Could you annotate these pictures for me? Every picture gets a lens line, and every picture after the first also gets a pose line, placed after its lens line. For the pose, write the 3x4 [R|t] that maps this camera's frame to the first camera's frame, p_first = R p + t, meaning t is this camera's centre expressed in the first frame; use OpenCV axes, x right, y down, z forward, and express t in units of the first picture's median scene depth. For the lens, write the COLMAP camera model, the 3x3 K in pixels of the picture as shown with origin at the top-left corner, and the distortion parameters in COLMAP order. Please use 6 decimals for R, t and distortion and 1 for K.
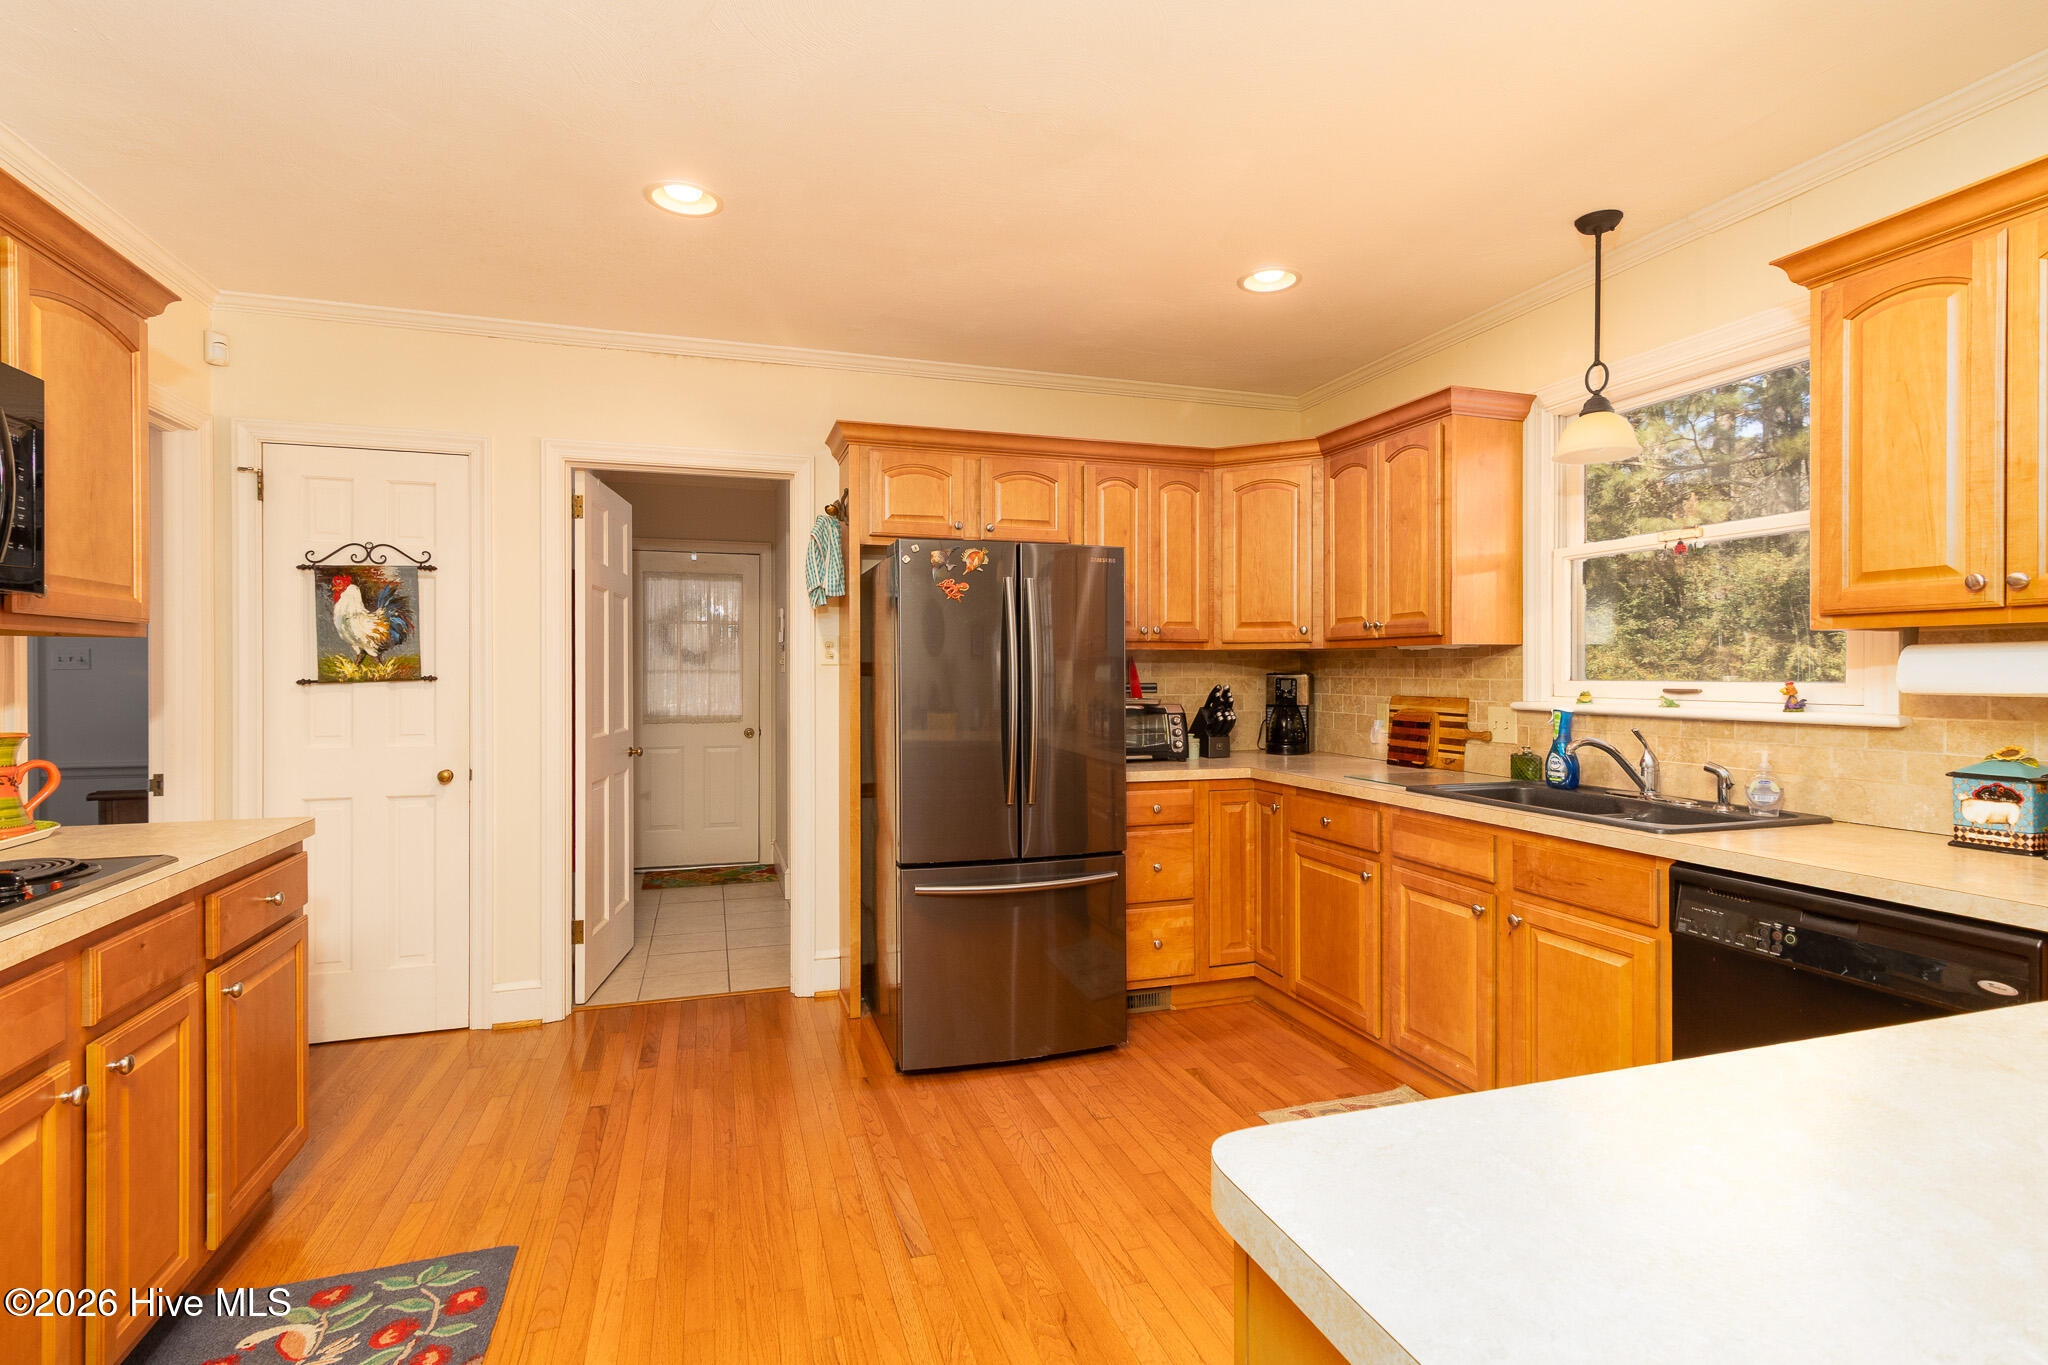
lens RADIAL K [[976.8, 0, 1024.0], [0, 976.8, 682.5], [0, 0, 1]] dist [-0.002810, -0.000572]
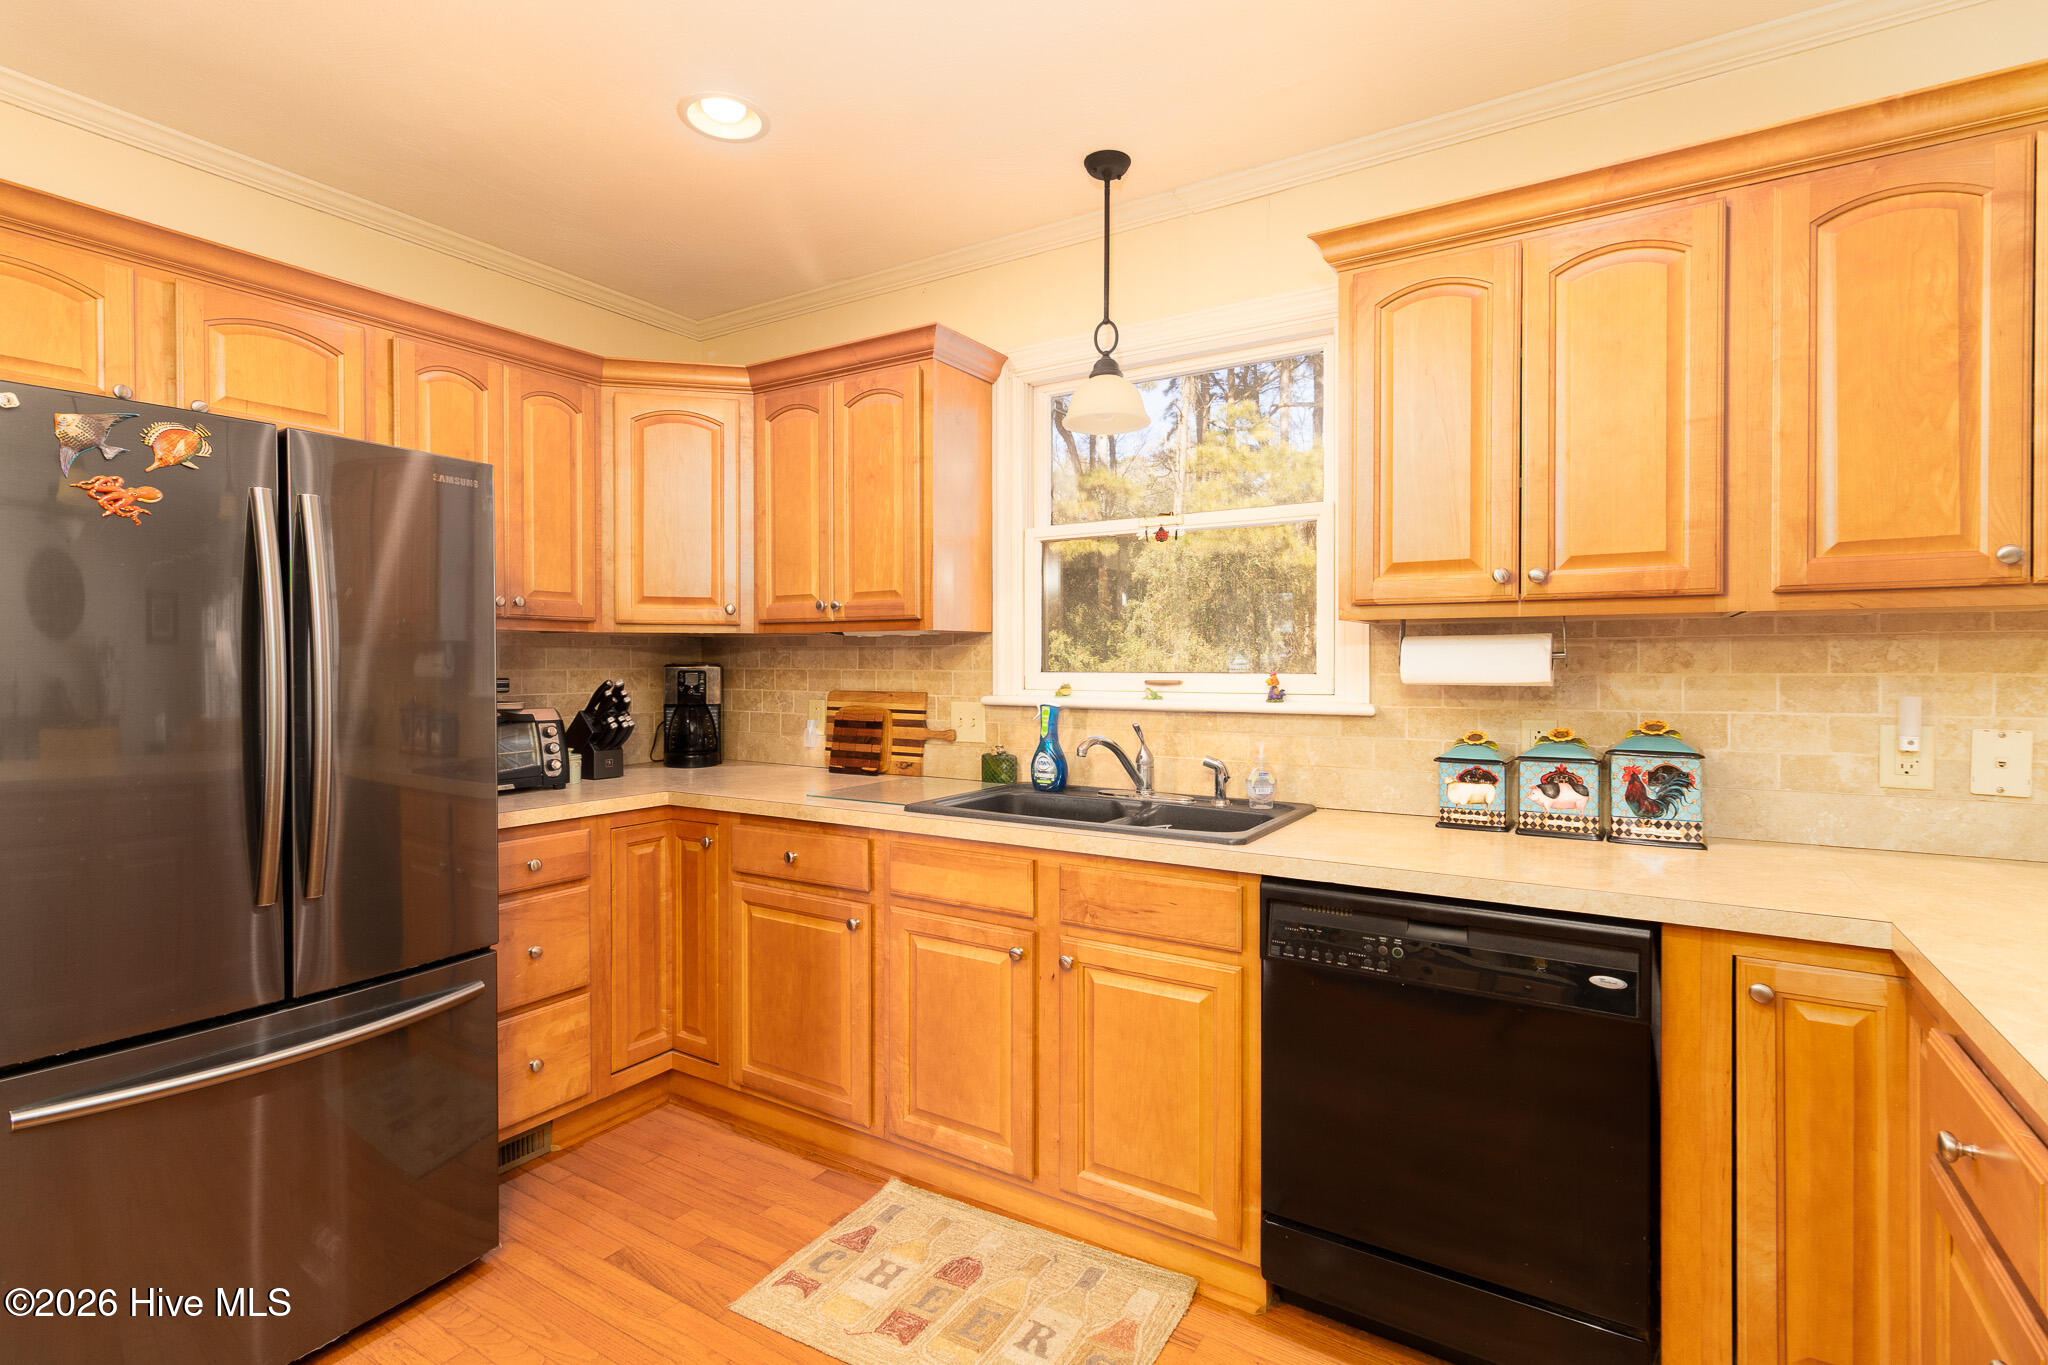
lens RADIAL K [[953.5, 0, 1023.8], [0, 953.5, 670.9], [0, 0, 1]] dist [0.008273, 0.000497]
pose [[0.761525, -0.004639, 0.648119, -0.037672], [0.006385, 0.999980, -0.000344, -0.002755], [-0.648105, 0.004400, 0.761539, 0.308876]]
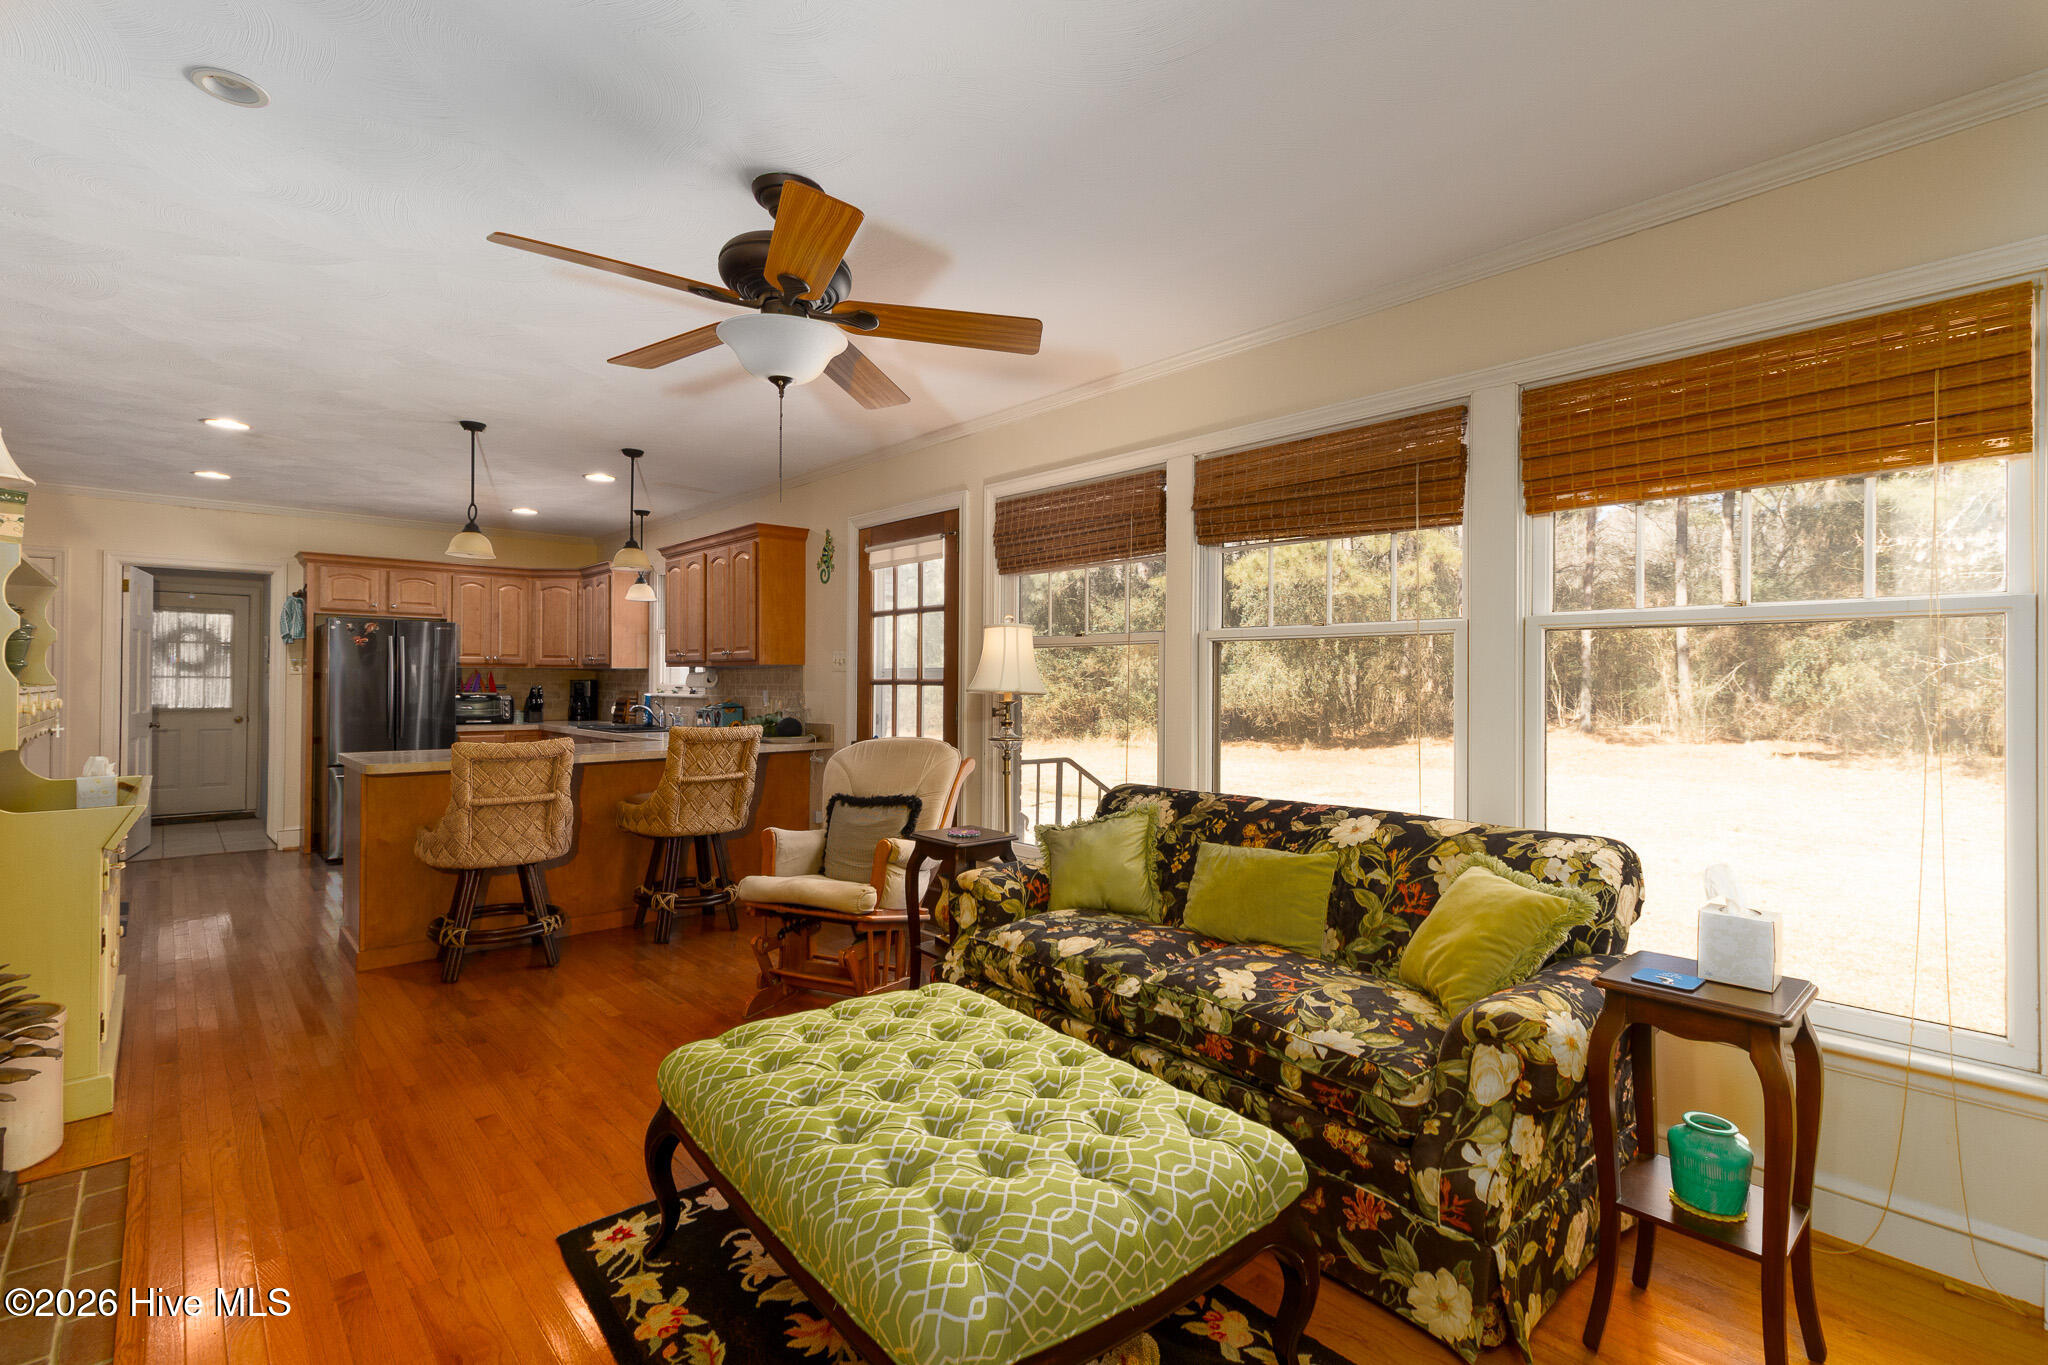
lens RADIAL K [[951.0, 0, 1022.4], [0, 951.0, 679.5], [0, 0, 1]] dist [0.000645, 0.000269]
pose [[0.912809, 0.008267, 0.408302, 0.395801], [-0.003020, 0.999904, -0.013495, 0.015584], [-0.408375, 0.011086, 0.912747, -1.492712]]
